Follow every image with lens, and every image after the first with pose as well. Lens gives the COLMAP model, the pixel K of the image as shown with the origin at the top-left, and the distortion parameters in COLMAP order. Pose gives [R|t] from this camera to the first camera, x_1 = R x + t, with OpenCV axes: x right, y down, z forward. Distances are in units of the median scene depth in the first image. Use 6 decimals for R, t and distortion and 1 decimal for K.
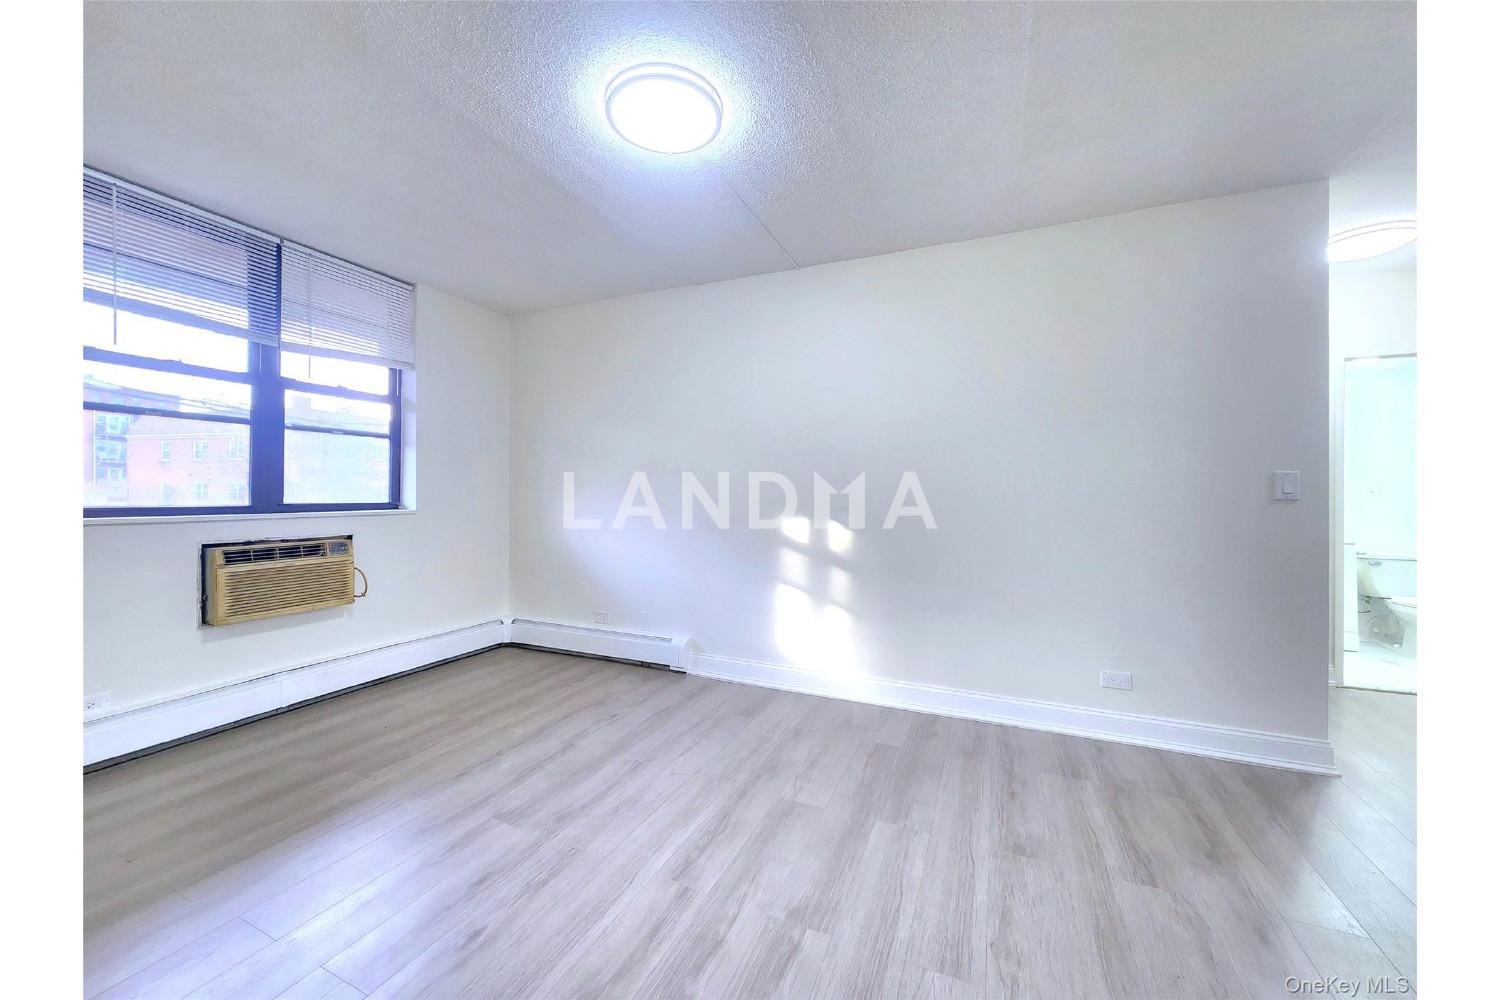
lens RADIAL K [[550.9, 0, 746.8], [0, 550.9, 493.9], [0, 0, 1]] dist [0.002093, 0.000292]
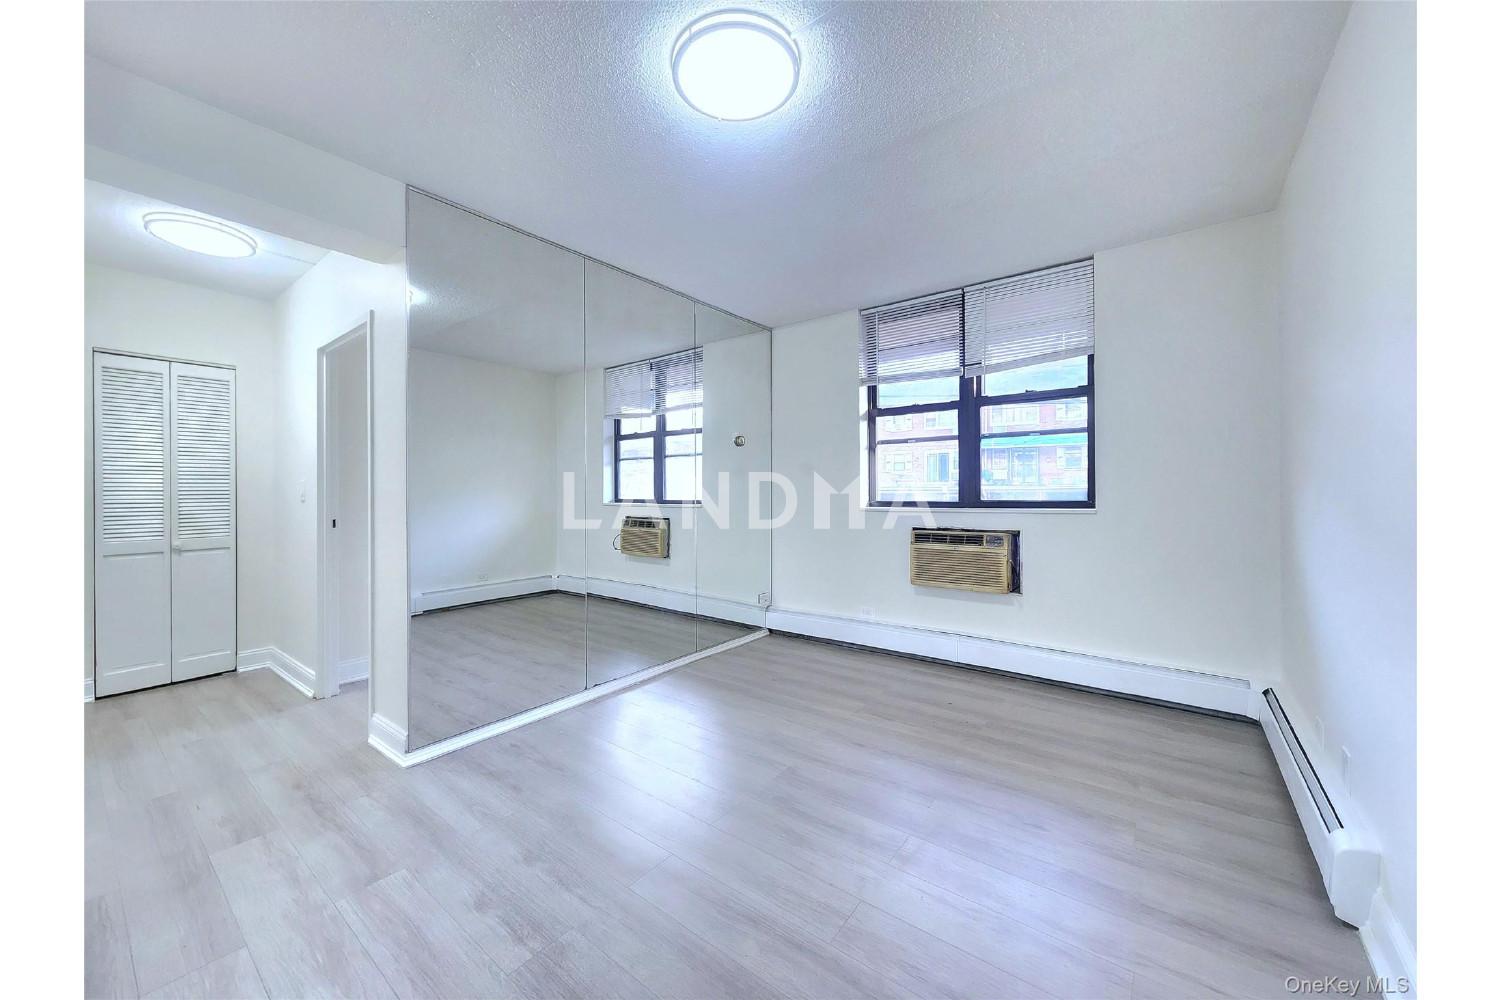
lens RADIAL K [[550.9, 0, 746.8], [0, 550.9, 493.9], [0, 0, 1]] dist [0.002093, 0.000292]
pose [[-0.240794, 0.000037, -0.970576, 0.487321], [0.005039, 0.999987, -0.001212, 0.002386], [0.970563, -0.005183, -0.240791, 0.827125]]
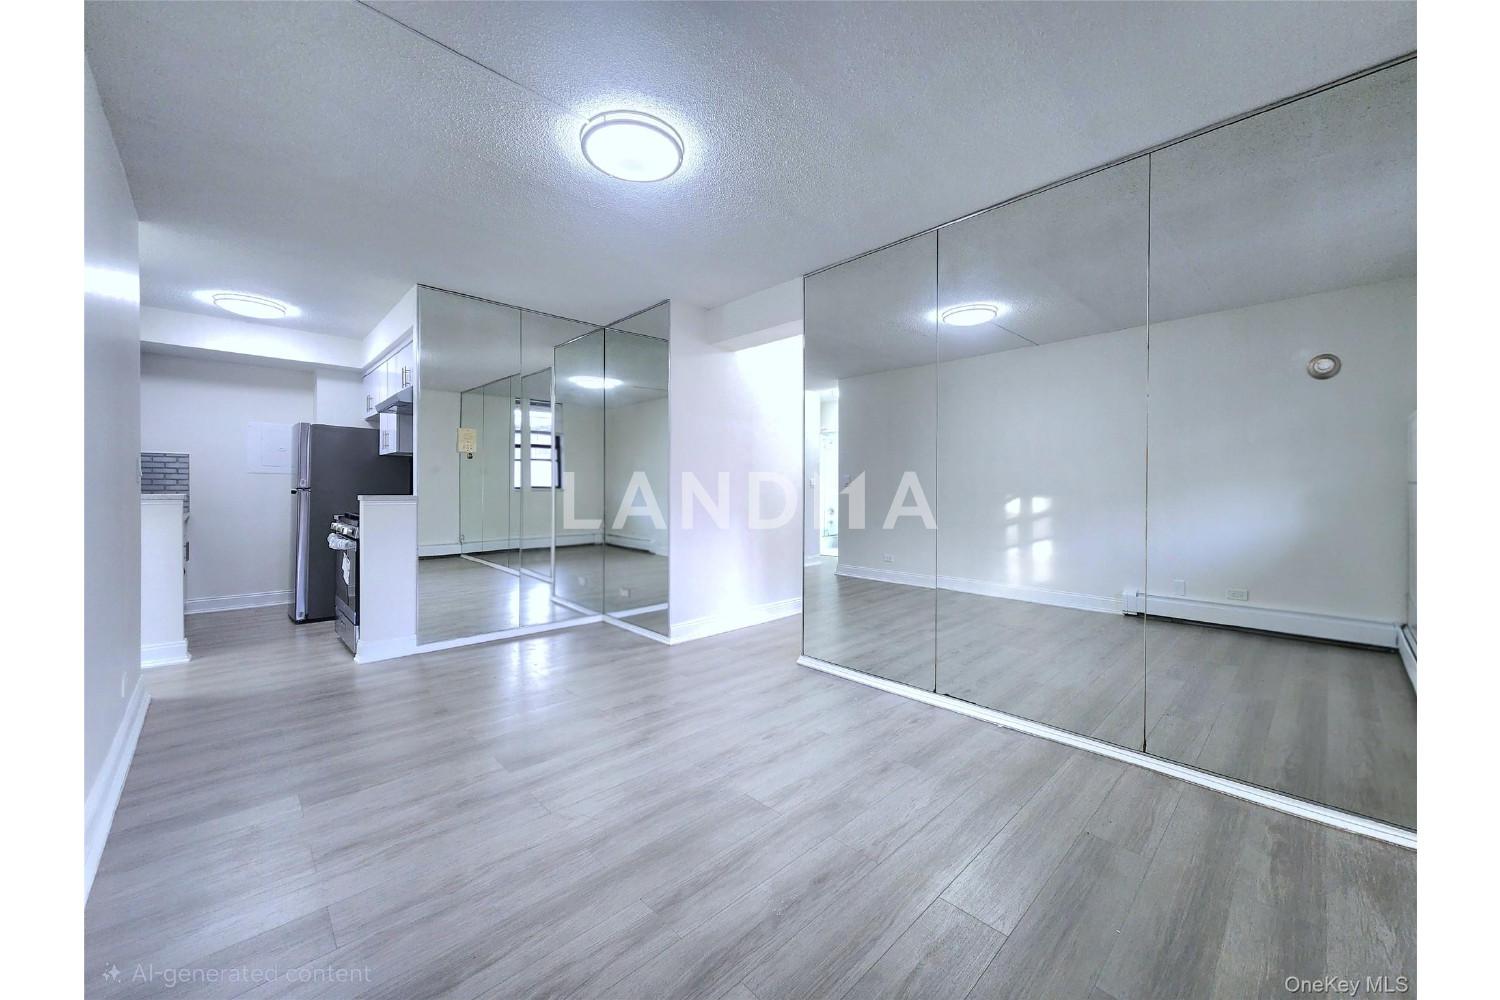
lens RADIAL K [[550.9, 0, 746.8], [0, 550.9, 493.9], [0, 0, 1]] dist [0.002093, 0.000292]
pose [[-0.924154, -0.014360, 0.381751, -0.545766], [-0.010427, 0.999869, 0.012369, 0.009924], [-0.381879, 0.007450, -0.924182, 1.324359]]
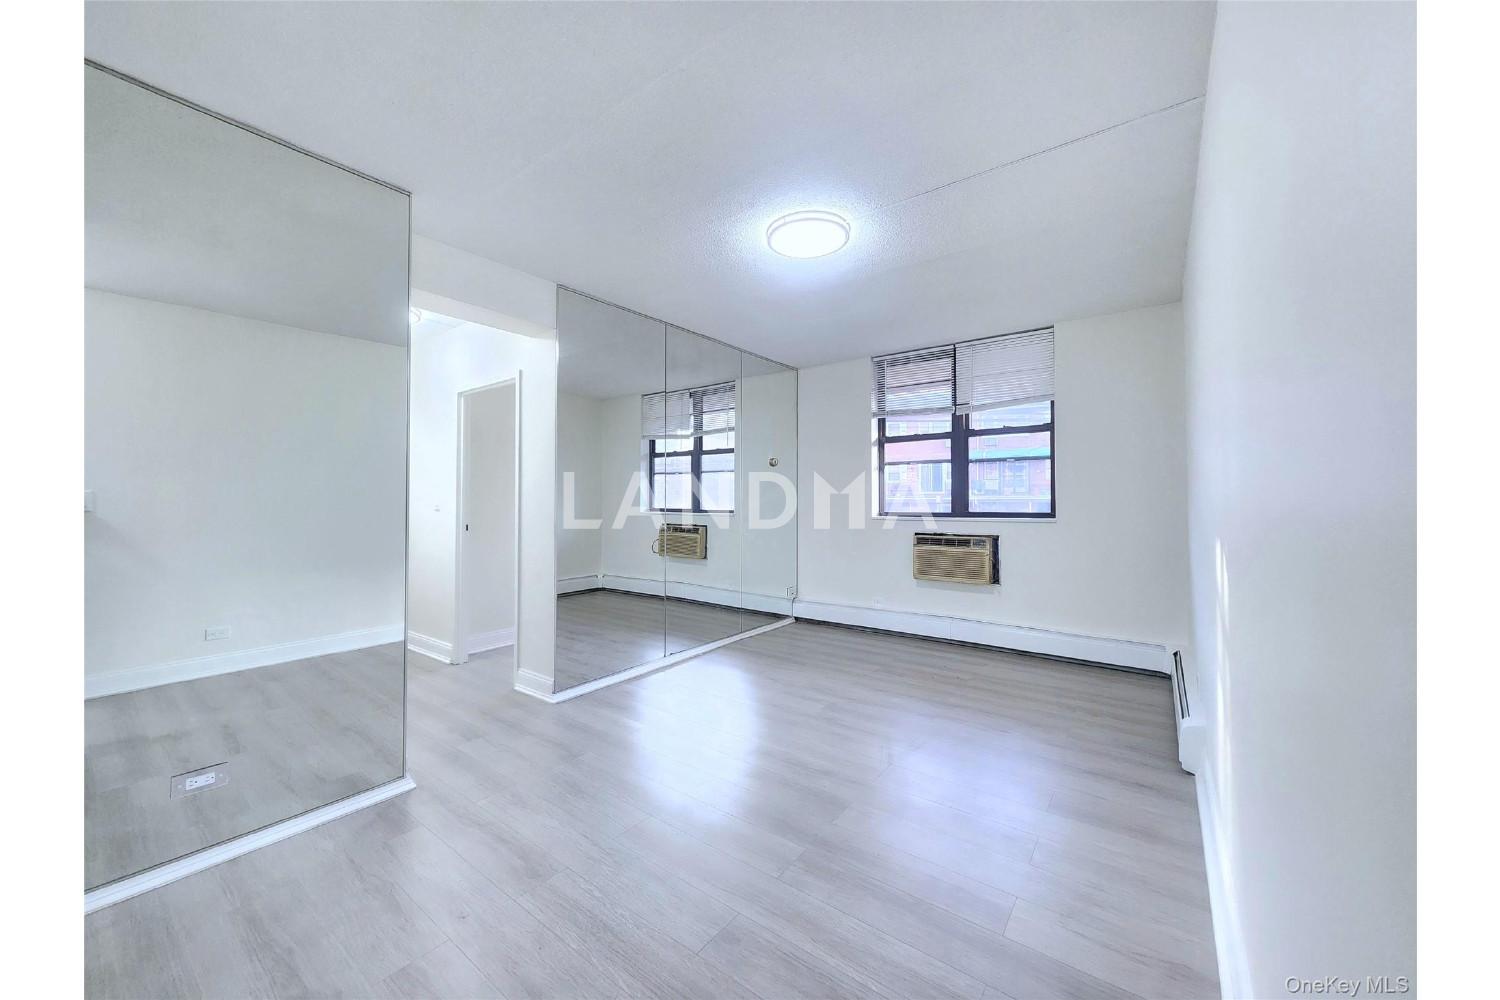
lens RADIAL K [[550.9, 0, 746.8], [0, 550.9, 493.9], [0, 0, 1]] dist [0.002093, 0.000292]
pose [[-0.229233, -0.015995, -0.973240, 0.834649], [0.000860, 0.999861, -0.016635, -0.006398], [0.973371, -0.004650, -0.229188, 0.783458]]
